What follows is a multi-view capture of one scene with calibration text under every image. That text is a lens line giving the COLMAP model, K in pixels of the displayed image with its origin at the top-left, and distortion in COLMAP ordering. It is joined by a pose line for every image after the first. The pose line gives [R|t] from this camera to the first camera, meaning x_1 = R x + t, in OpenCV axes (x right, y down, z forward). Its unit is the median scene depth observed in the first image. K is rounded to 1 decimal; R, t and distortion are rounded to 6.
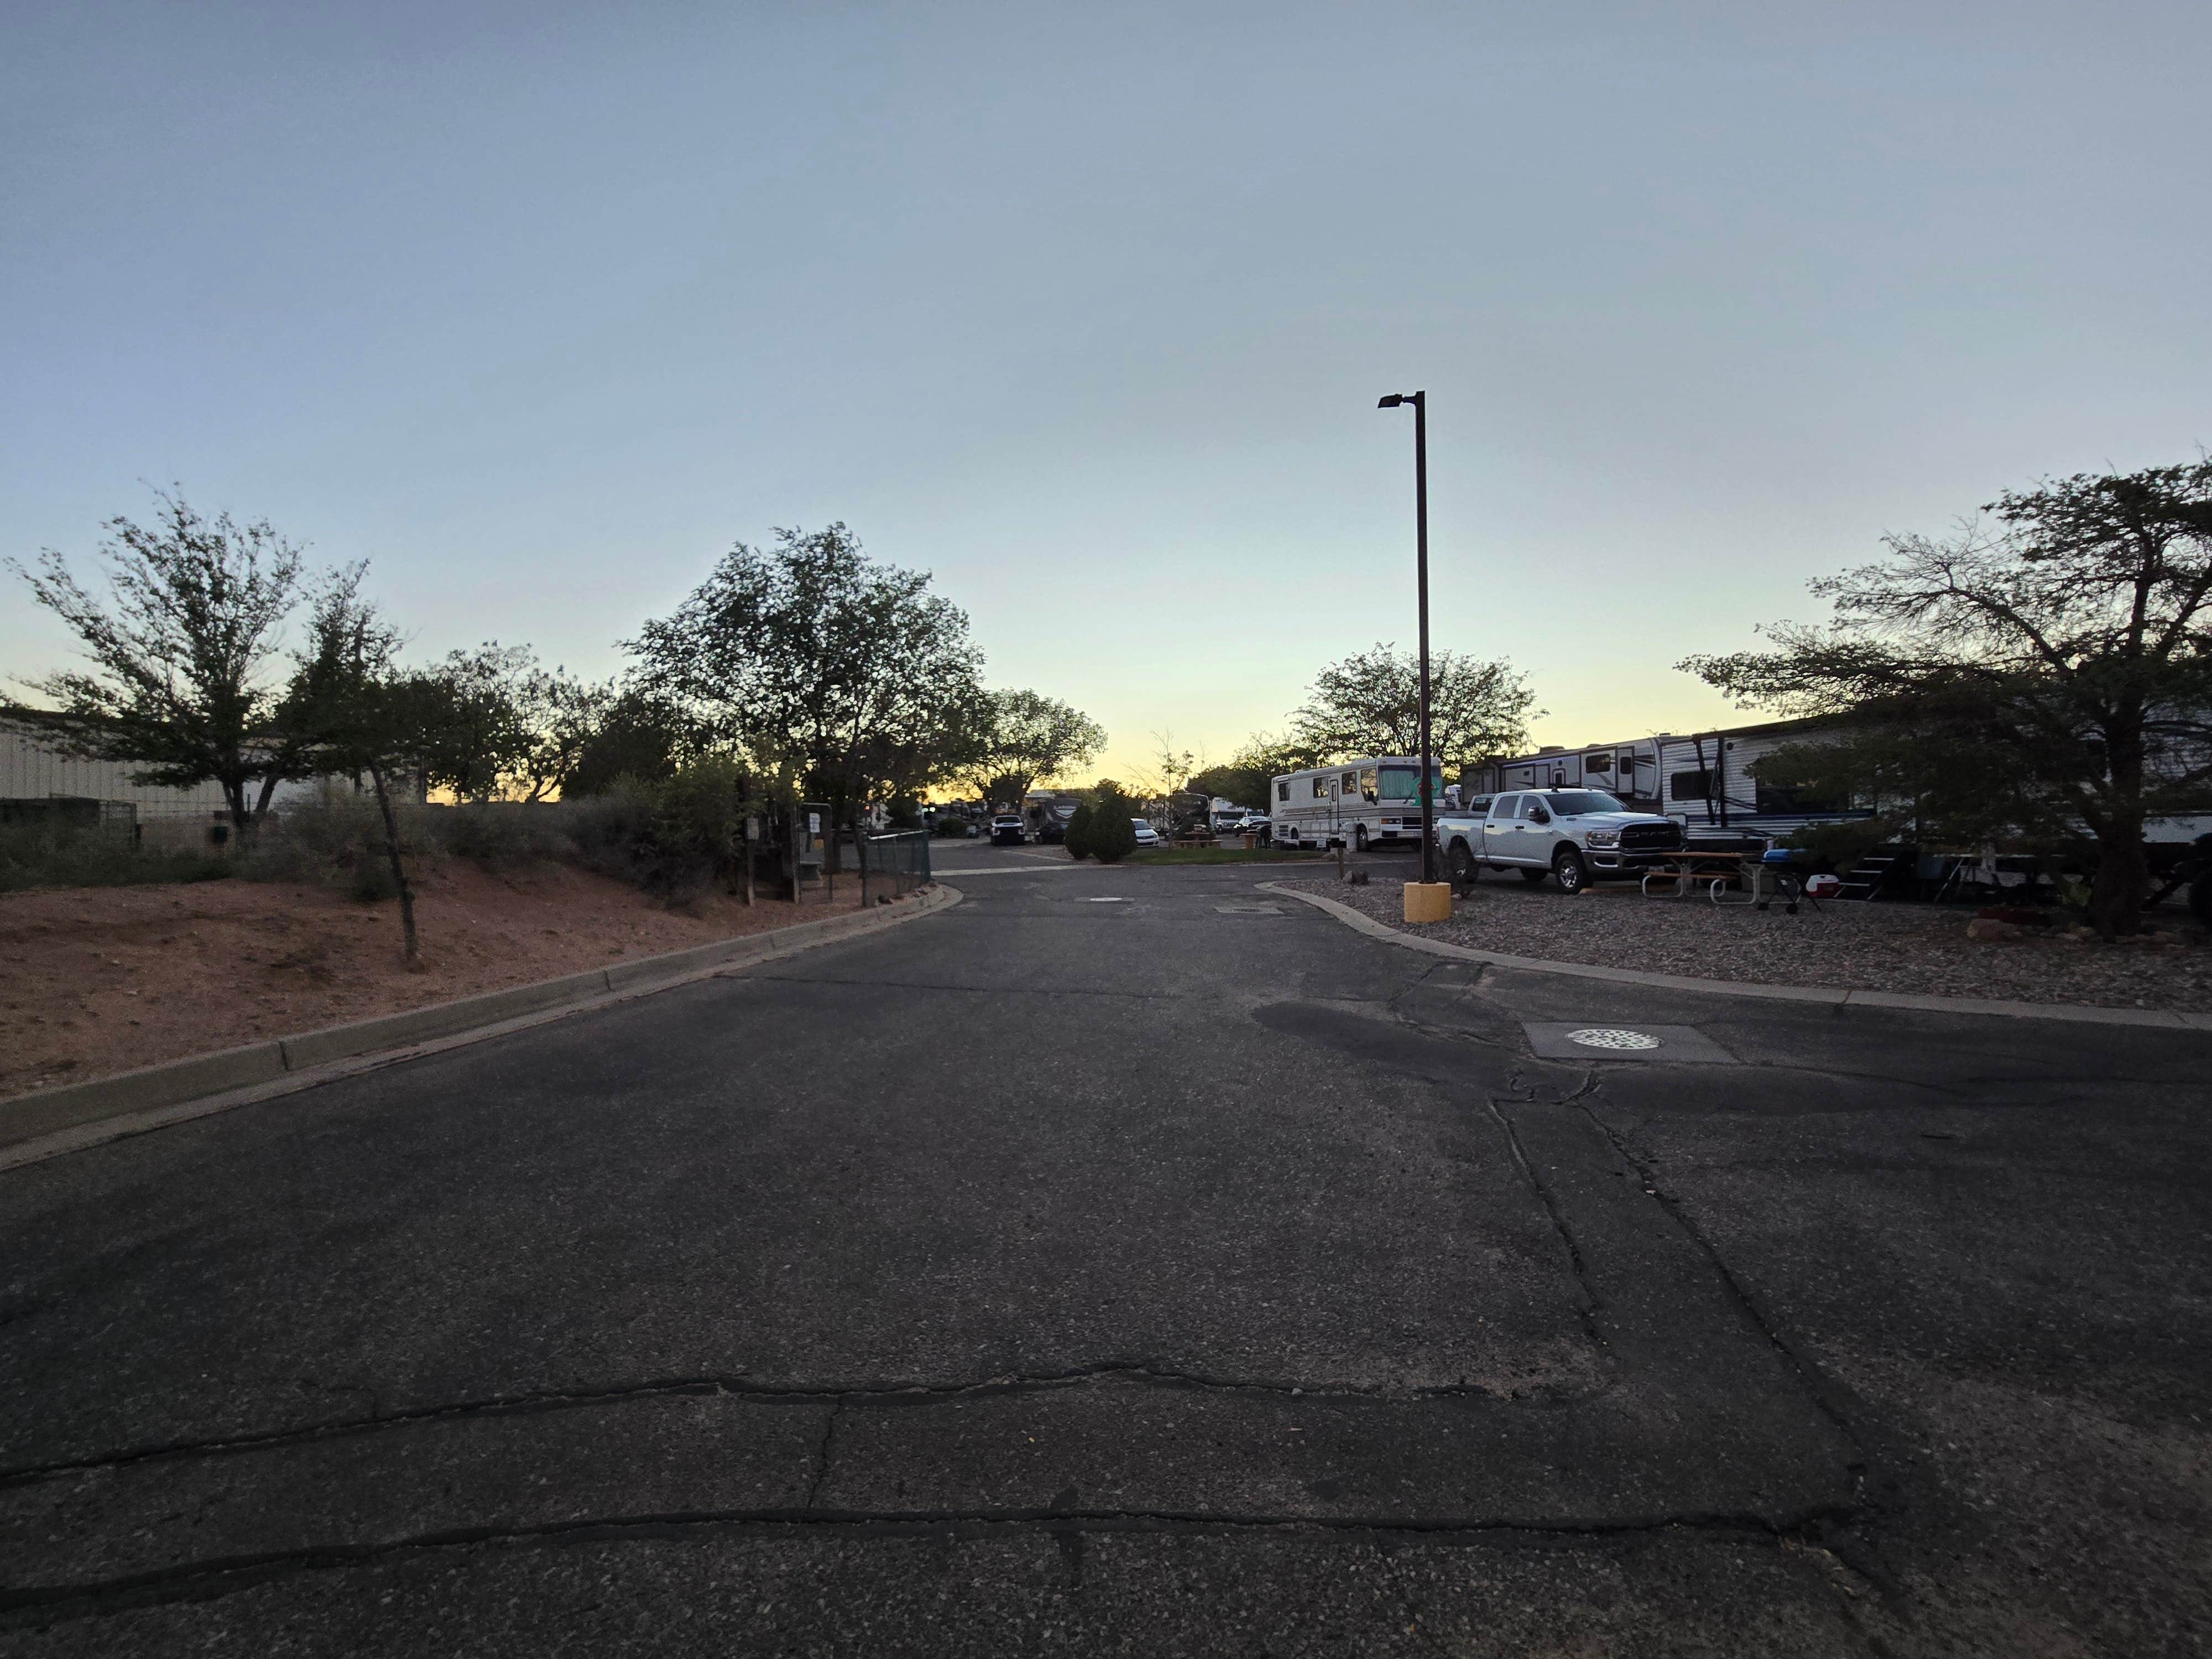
lens RADIAL K [[890.7, 0, 1118.5], [0, 890.7, 826.0], [0, 0, 1]] dist [0.001191, 0.000270]
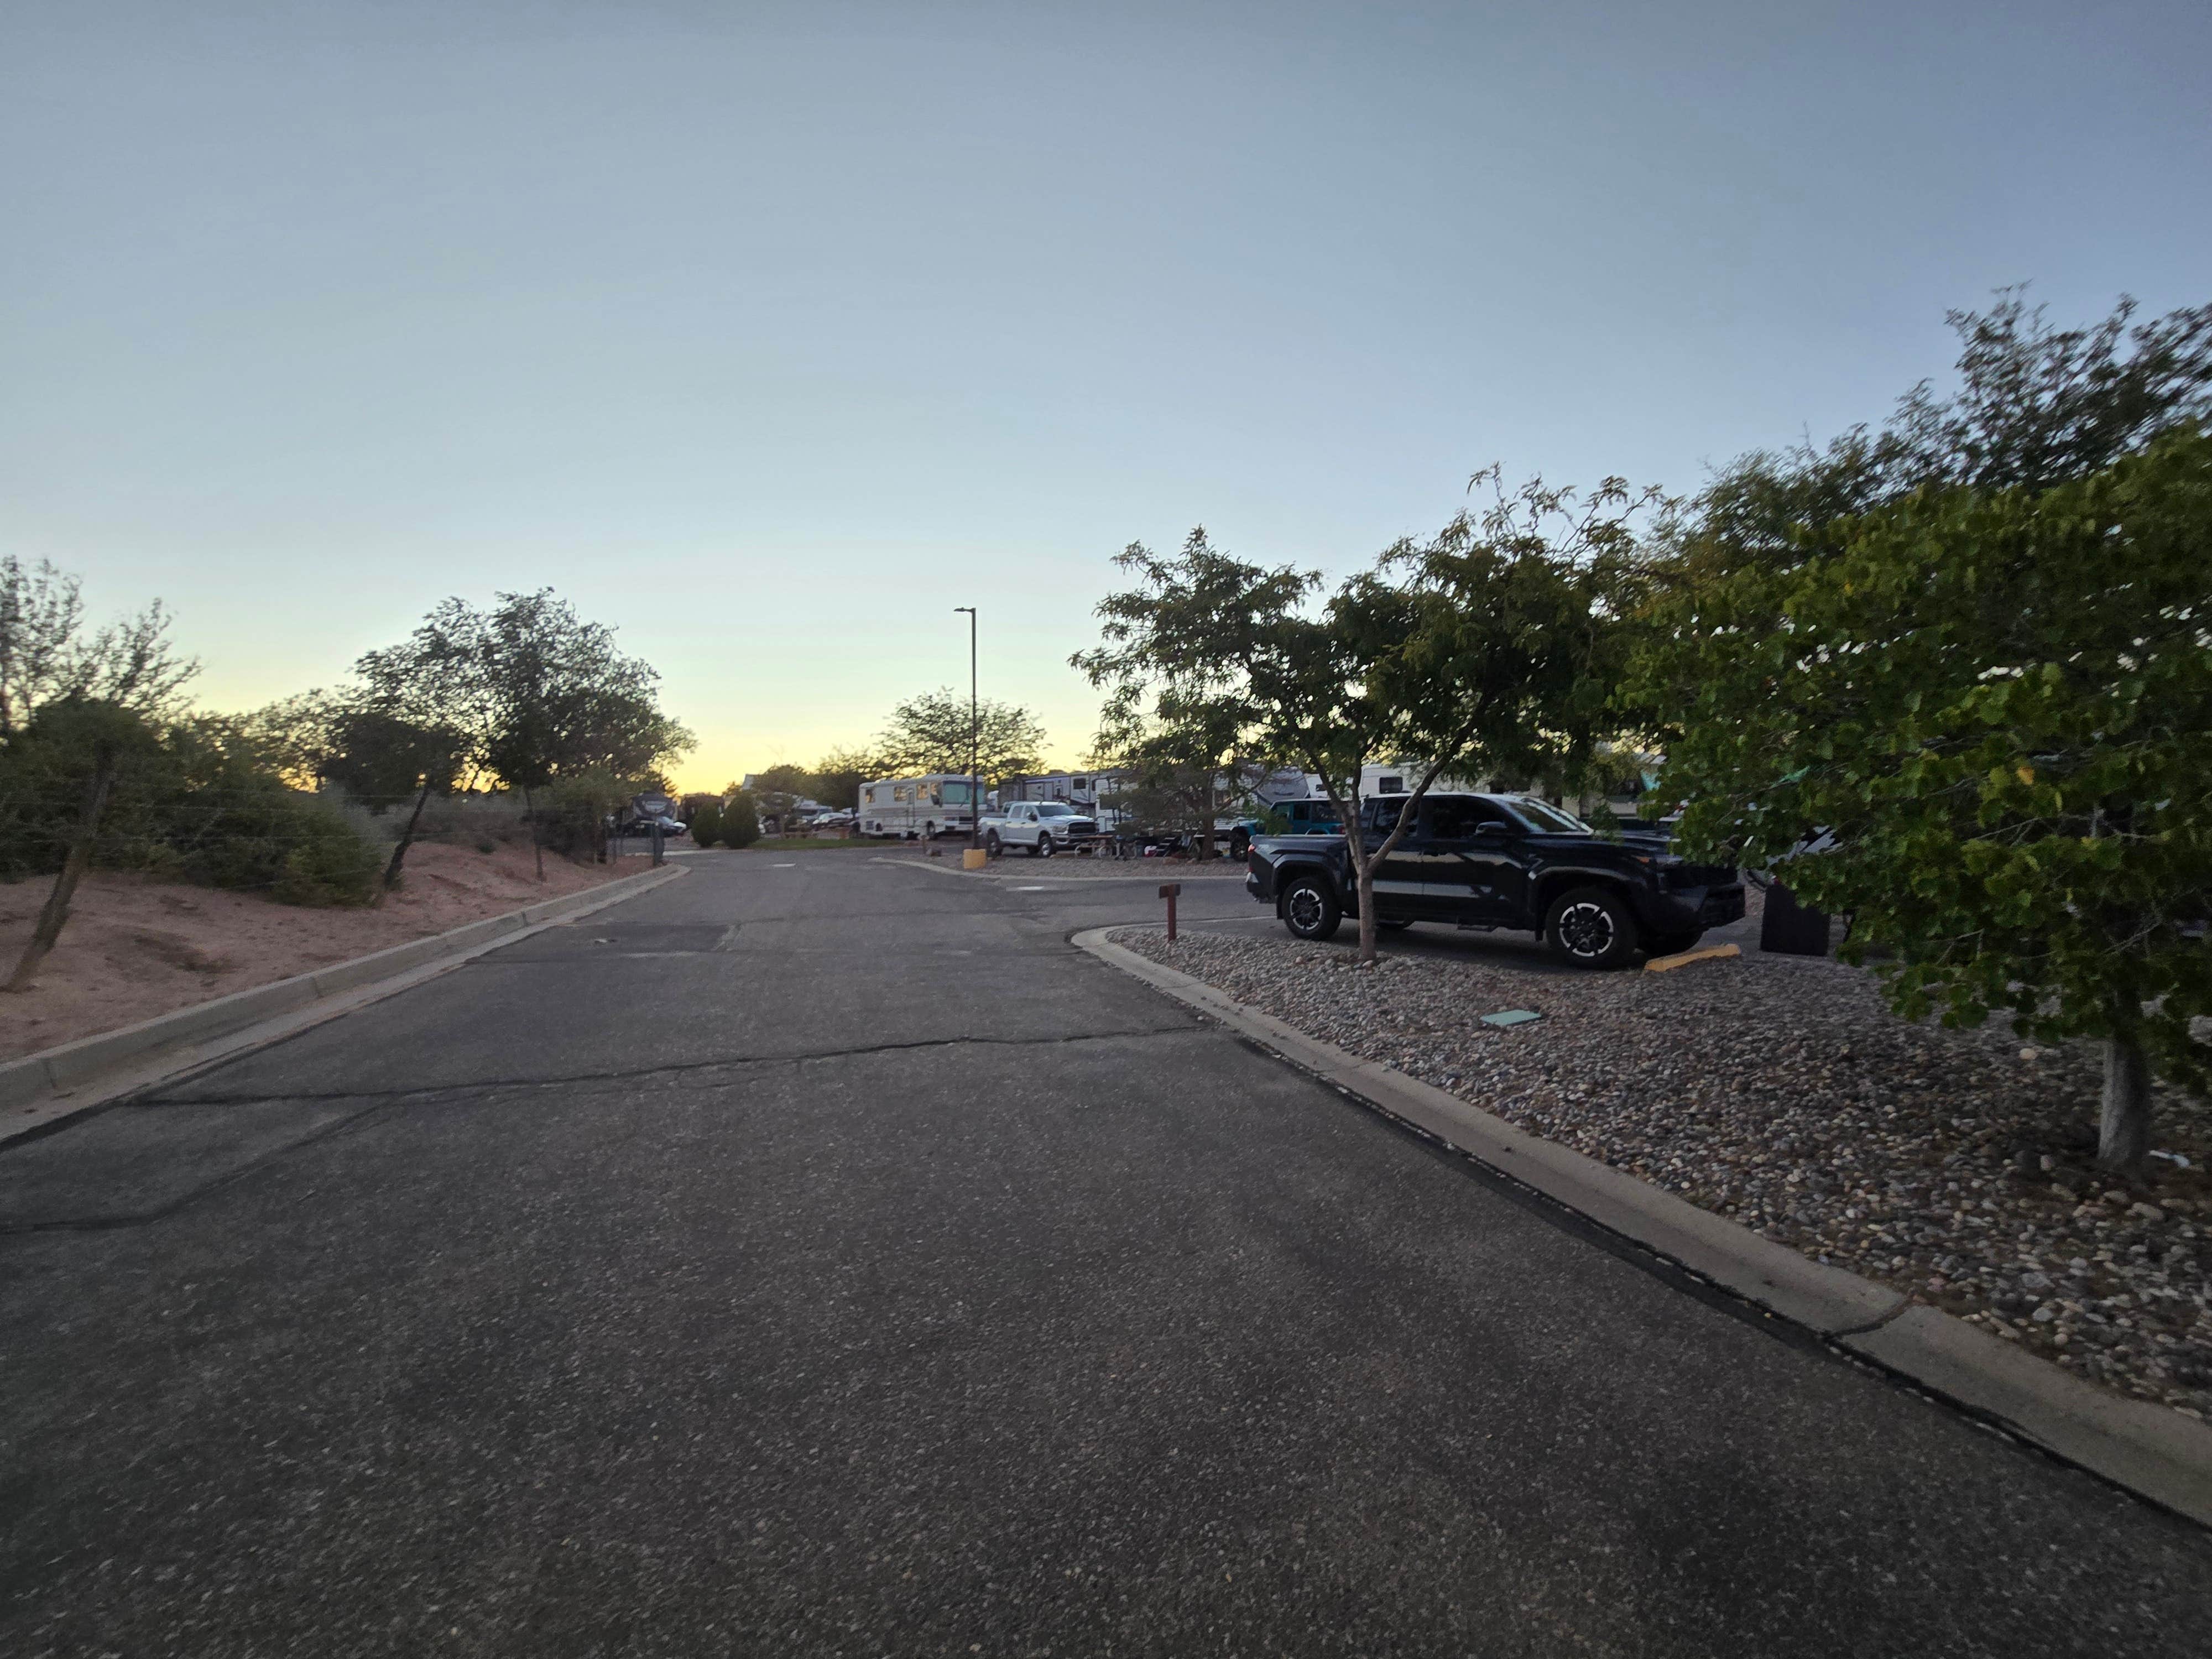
lens RADIAL K [[890.7, 0, 1106.6], [0, 890.7, 830.1], [0, 0, 1]] dist [0.001191, 0.000270]
pose [[0.886058, 0.002801, 0.463565, -0.129833], [-0.006801, 0.999953, 0.006957, 0.000989], [-0.463524, -0.009317, 0.886035, -0.369004]]
